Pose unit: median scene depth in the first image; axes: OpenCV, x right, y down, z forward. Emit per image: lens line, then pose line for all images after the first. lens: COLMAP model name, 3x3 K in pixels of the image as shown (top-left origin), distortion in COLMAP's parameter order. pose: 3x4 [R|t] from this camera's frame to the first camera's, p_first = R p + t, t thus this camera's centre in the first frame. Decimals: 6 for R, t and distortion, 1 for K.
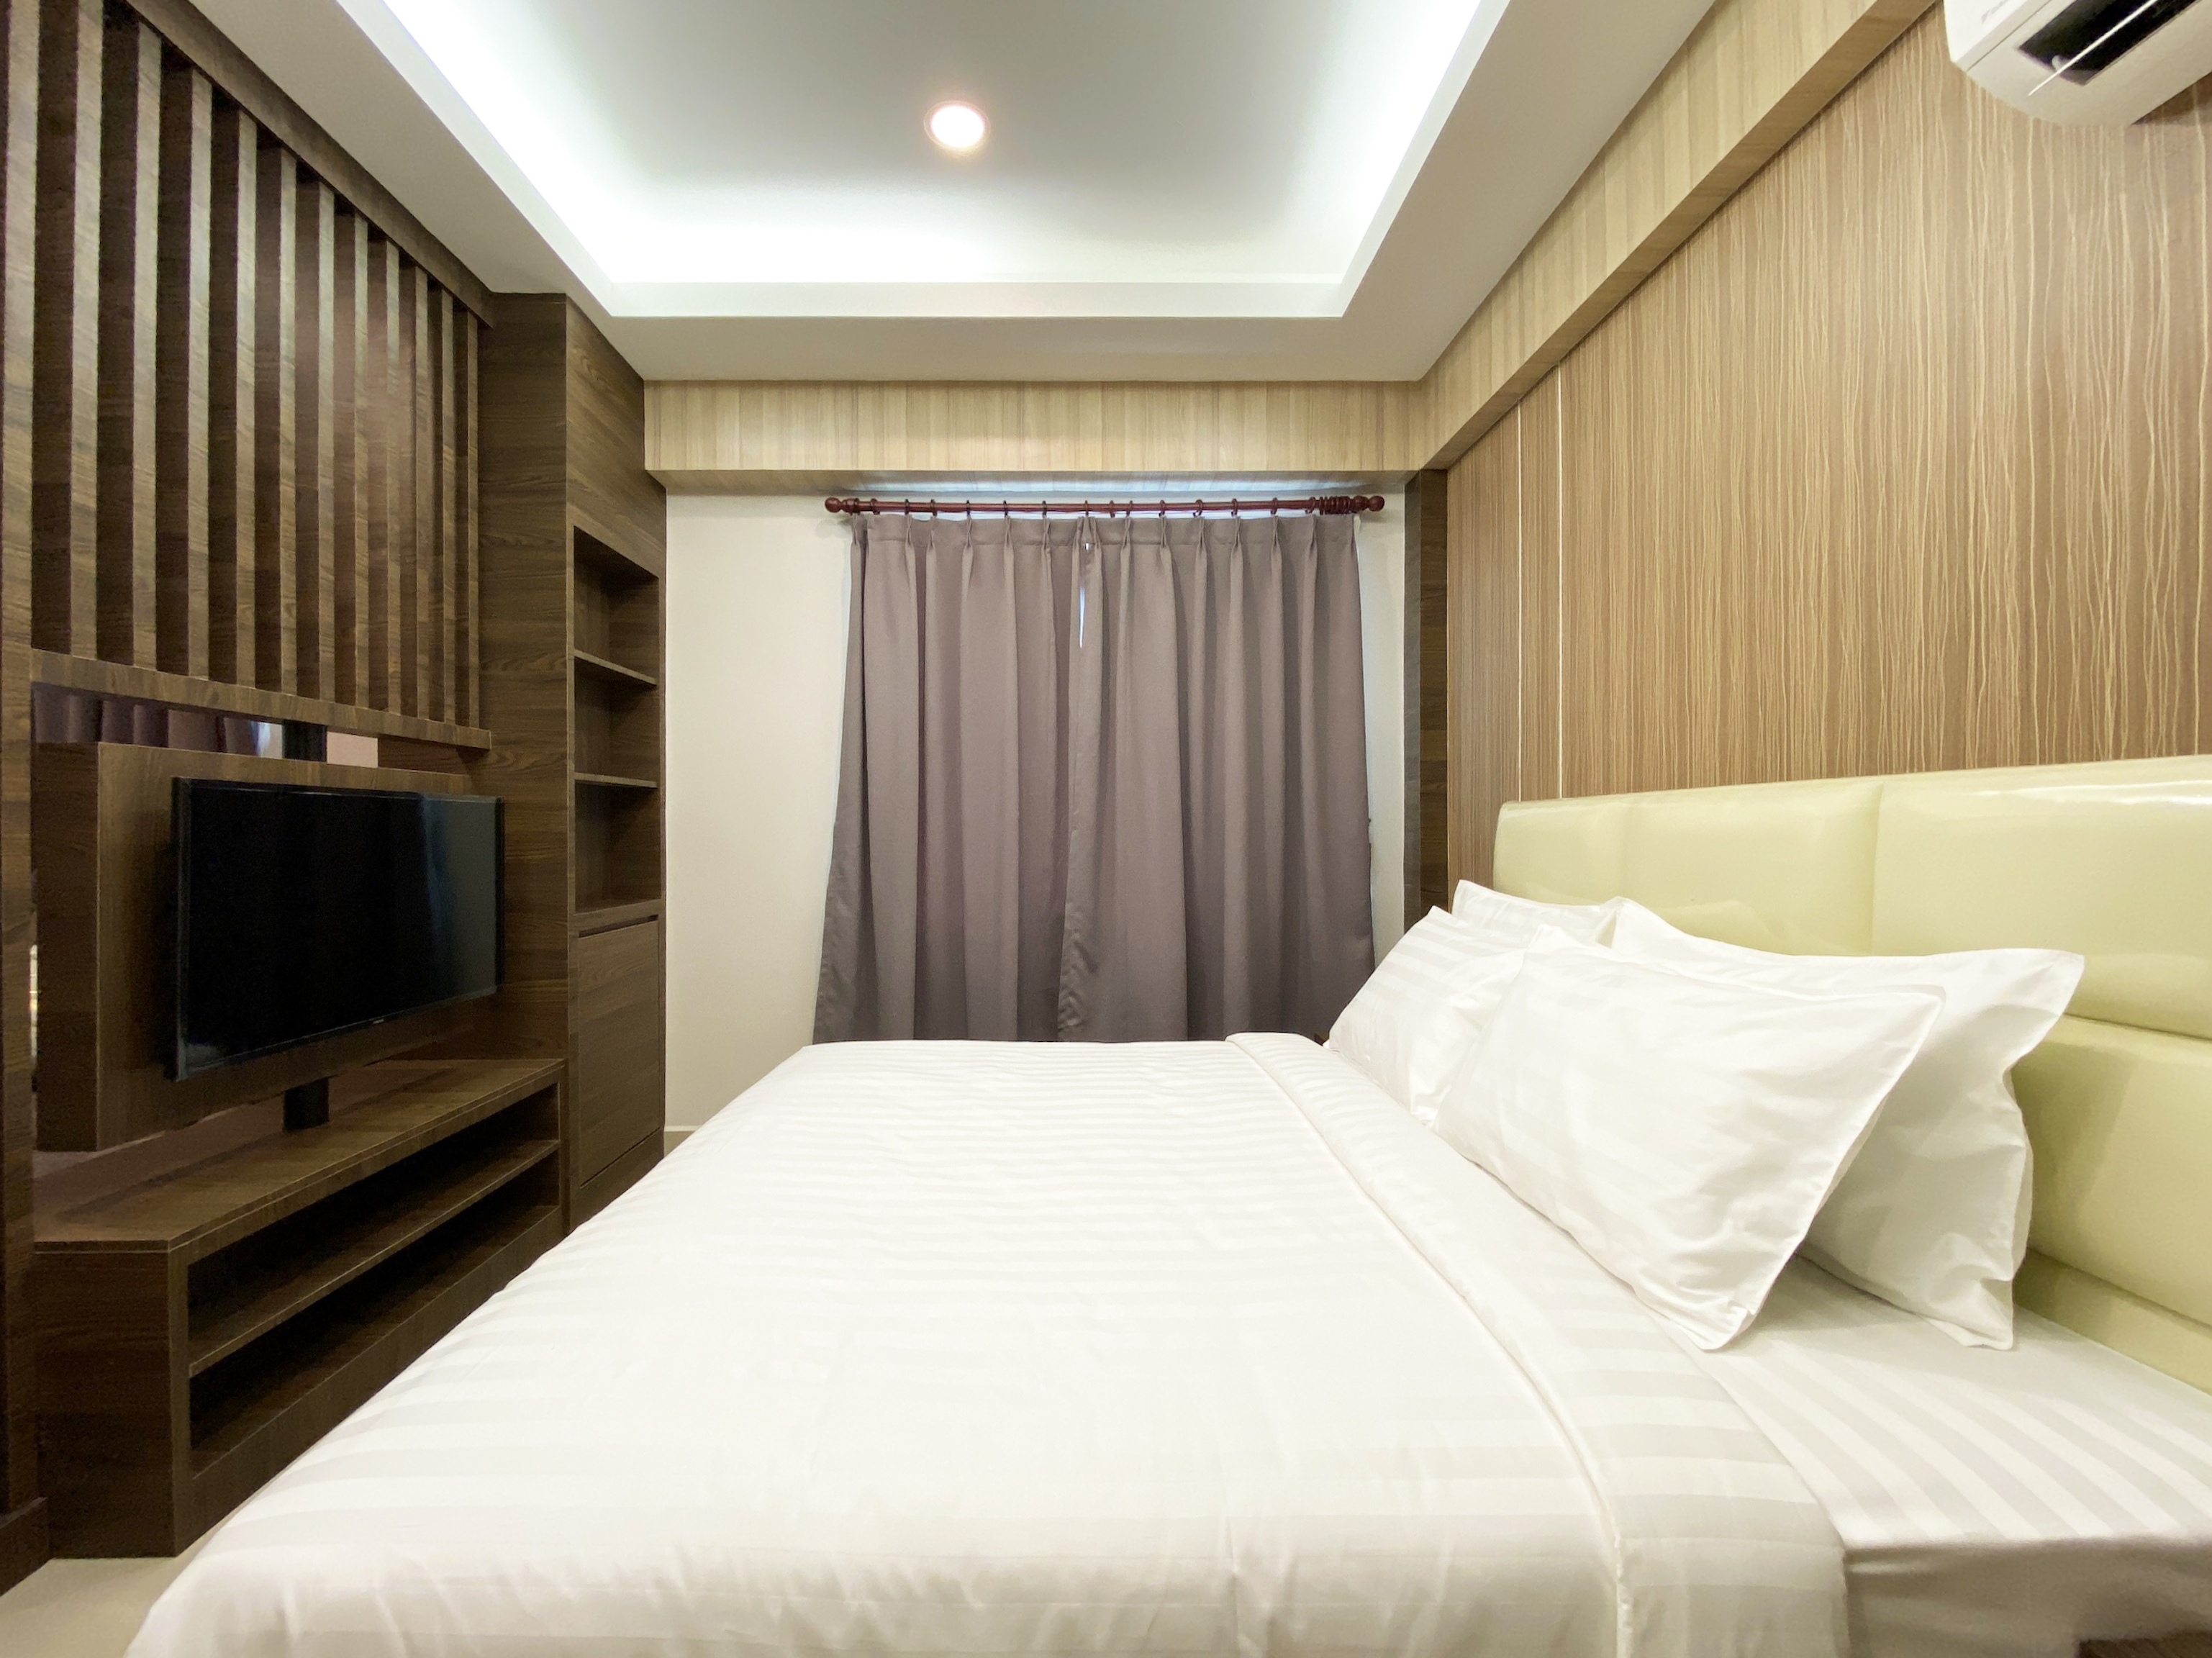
lens RADIAL K [[933.5, 0, 1077.3], [0, 933.5, 827.1], [0, 0, 1]] dist [0.001535, -0.000416]
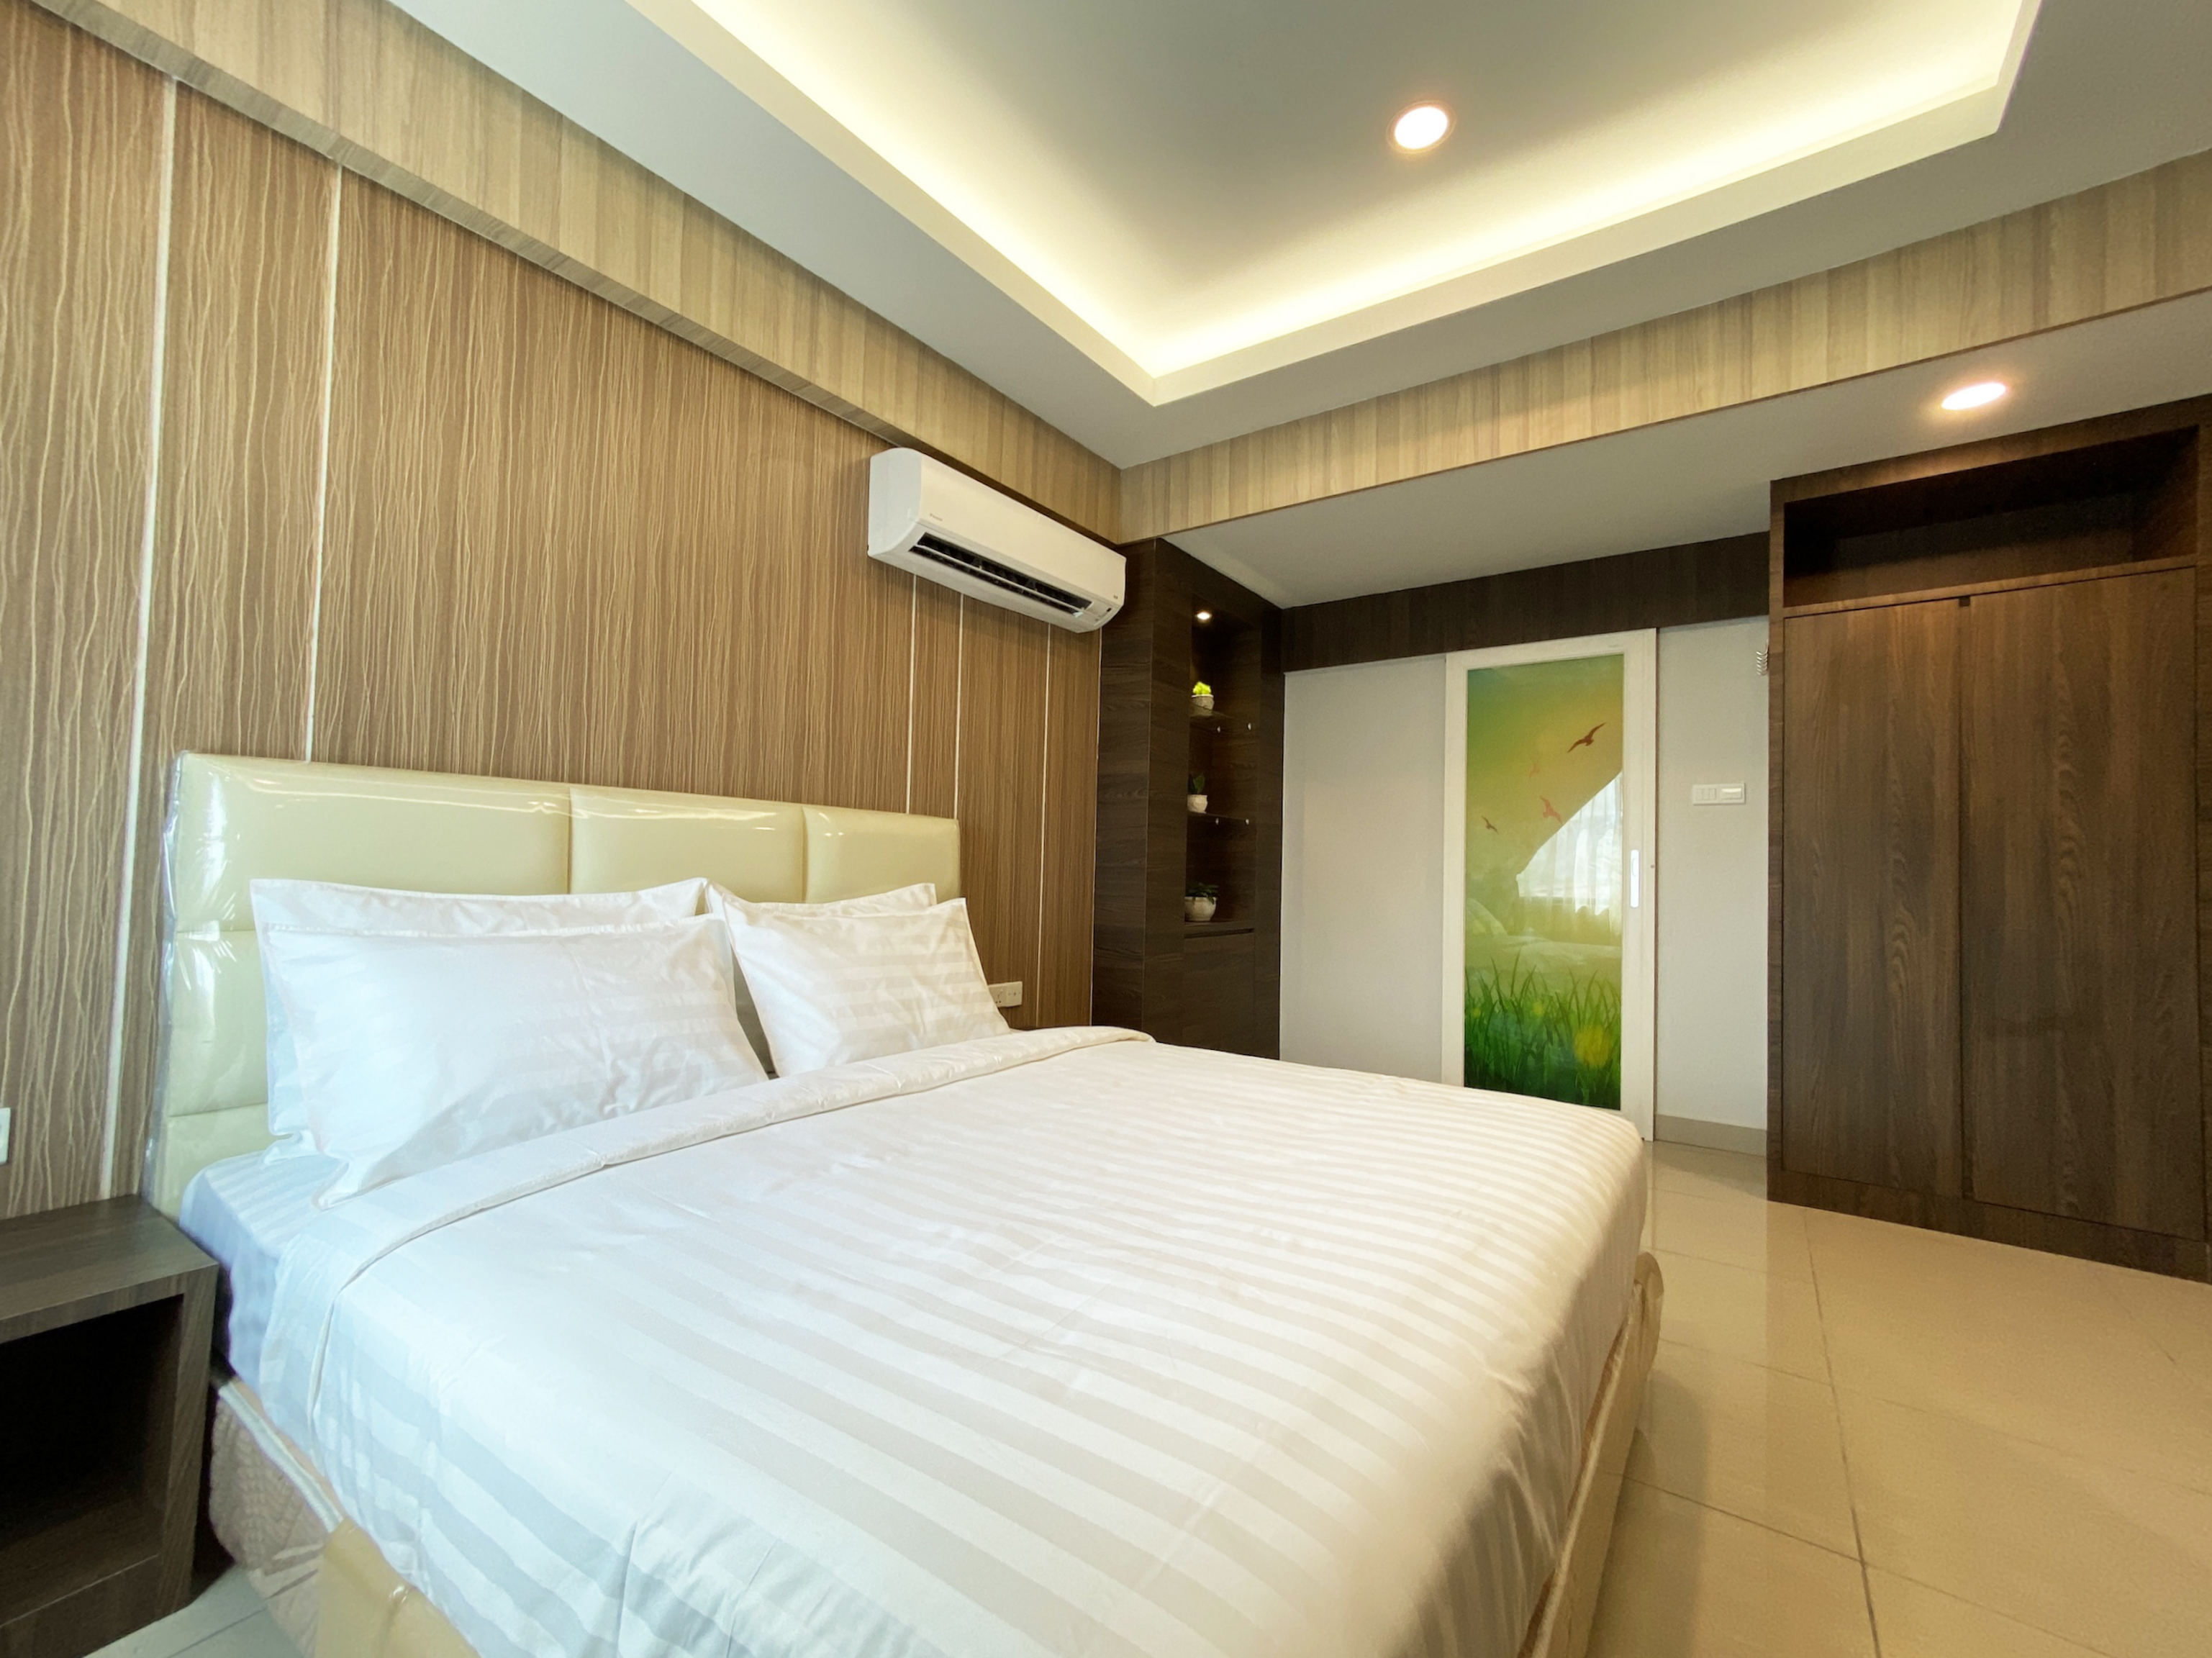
lens RADIAL K [[886.0, 0, 1110.7], [0, 886.0, 841.6], [0, 0, 1]] dist [-0.012896, -0.000140]
pose [[-0.812002, 0.008802, 0.583589, -0.336773], [-0.018608, 0.998988, -0.040957, 0.041607], [-0.583358, -0.044117, -0.811016, 1.088729]]
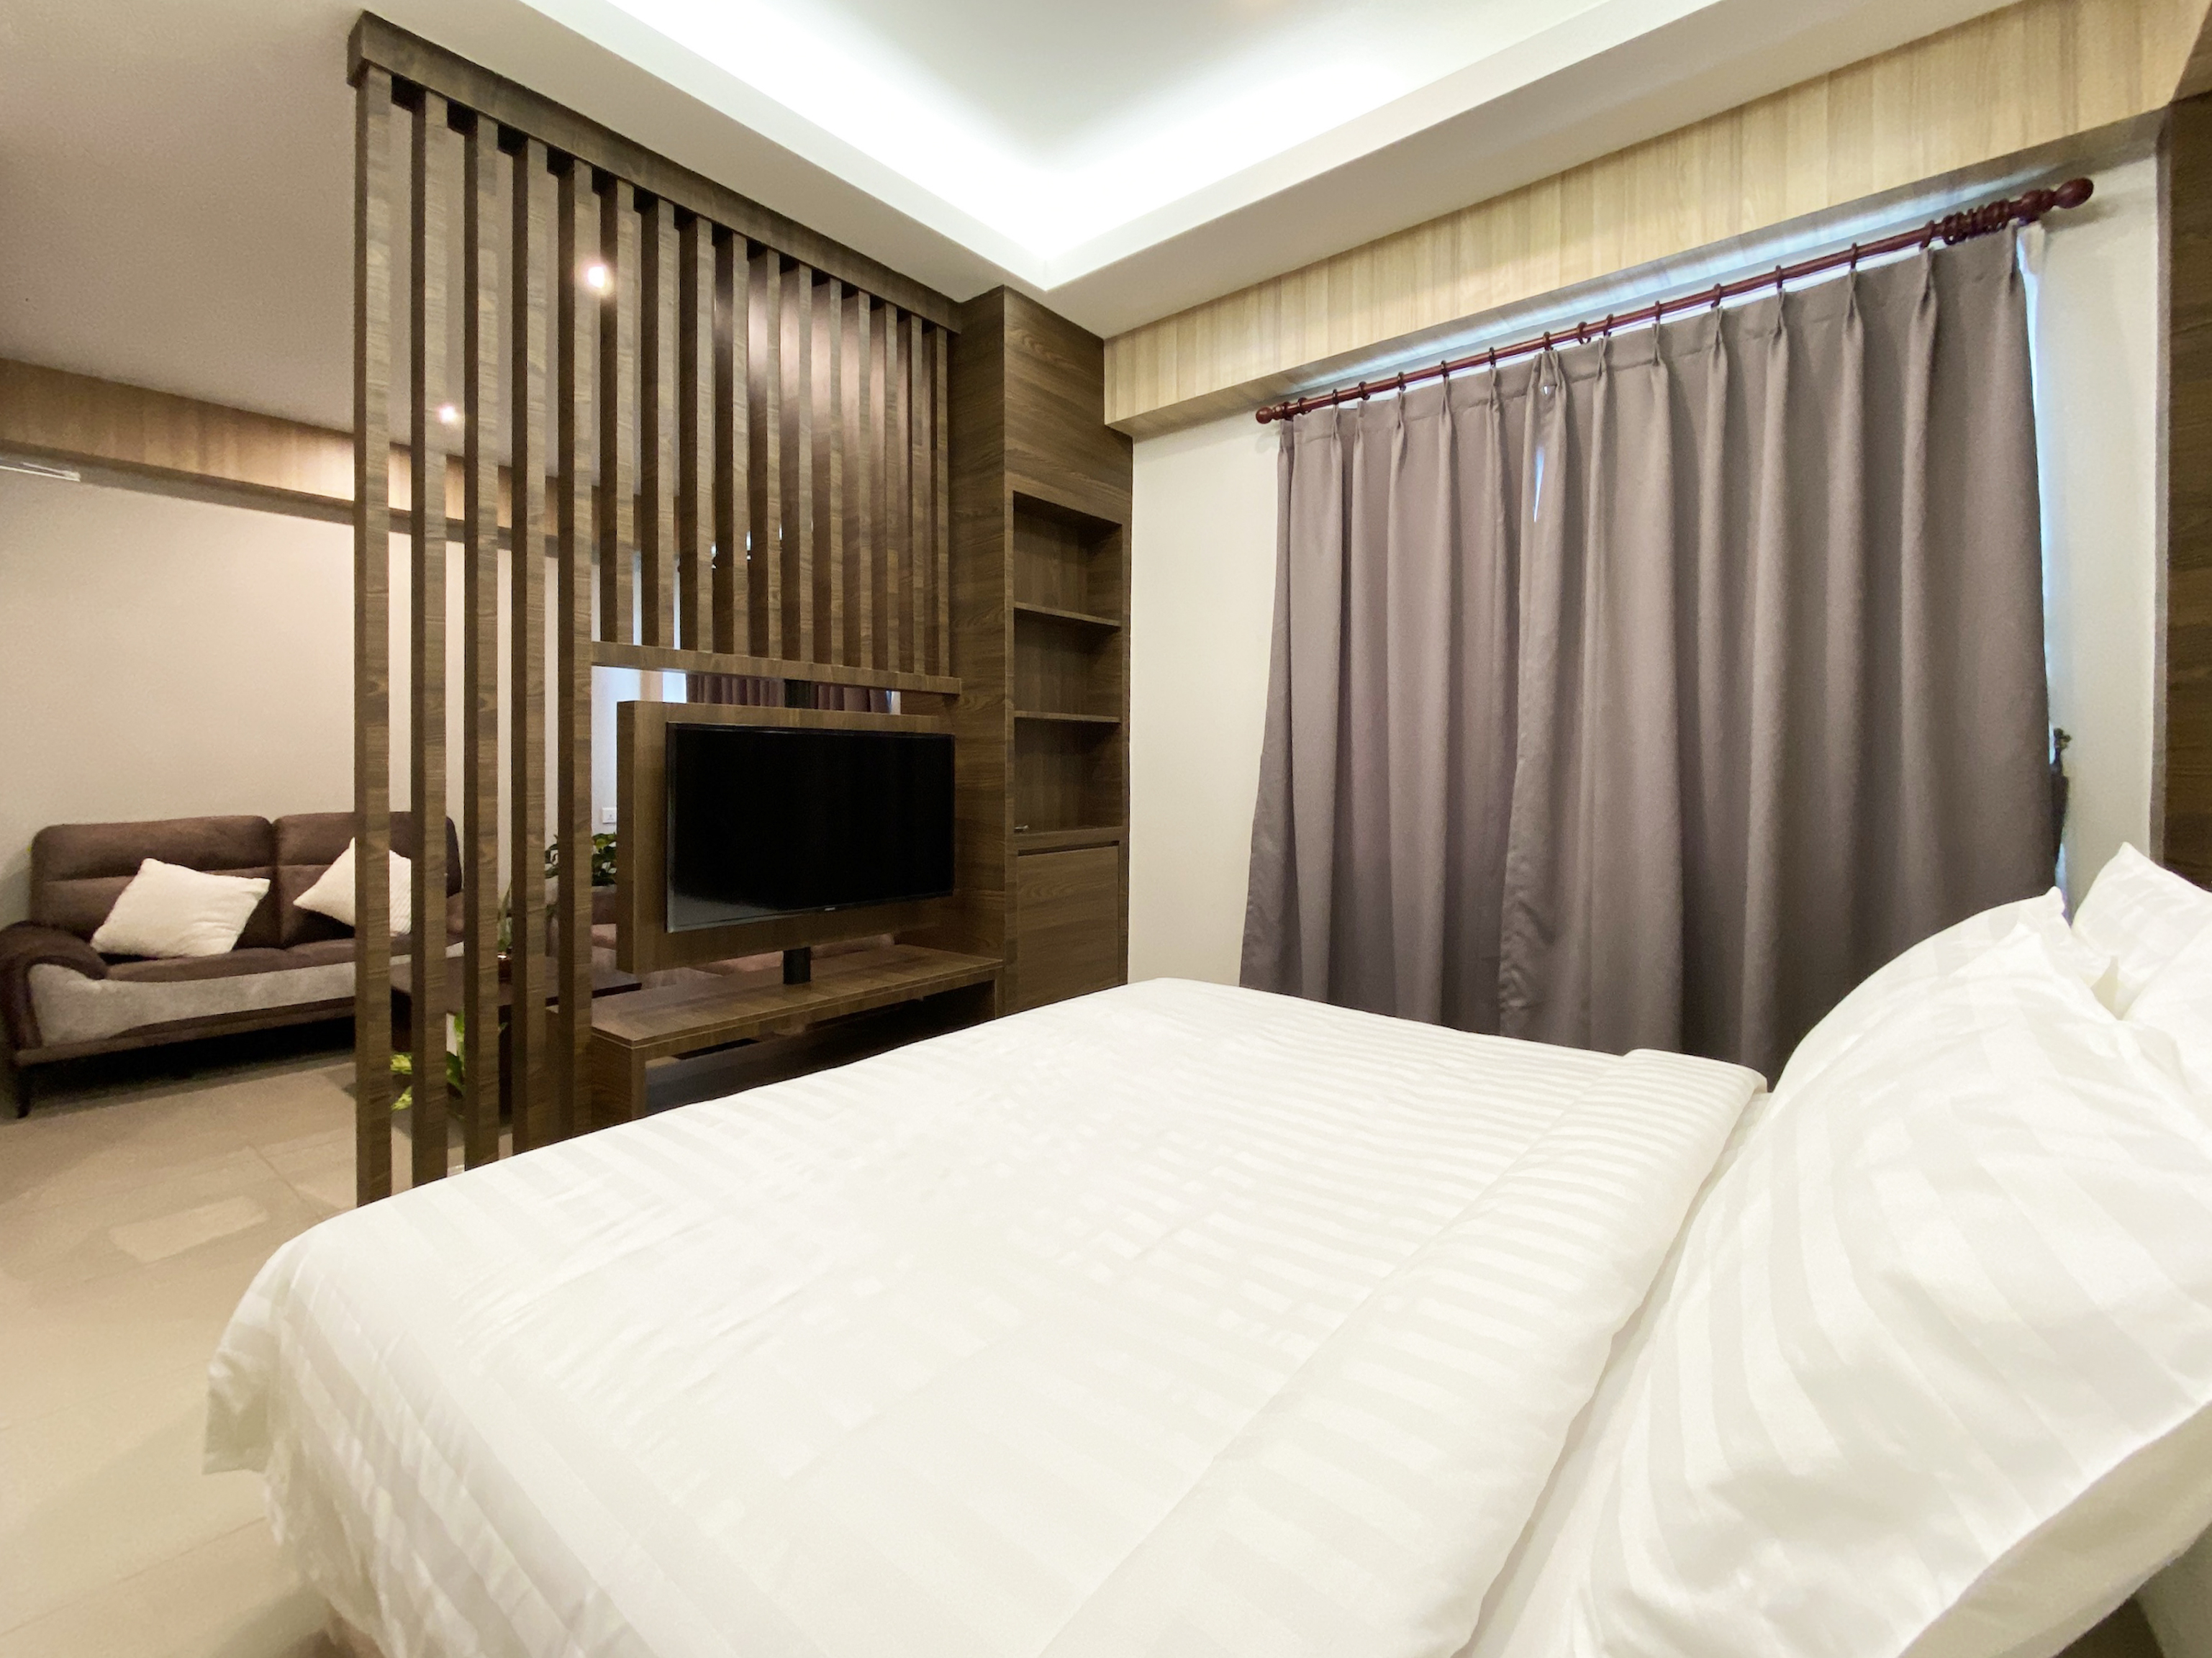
lens RADIAL K [[961.1, 0, 1114.5], [0, 961.1, 783.9], [0, 0, 1]] dist [0.005016, -0.004789]
pose [[0.764862, 0.009301, -0.644127, 0.309490], [0.002518, 0.999845, 0.017428, 0.010362], [0.644189, -0.014952, 0.764720, 0.191524]]
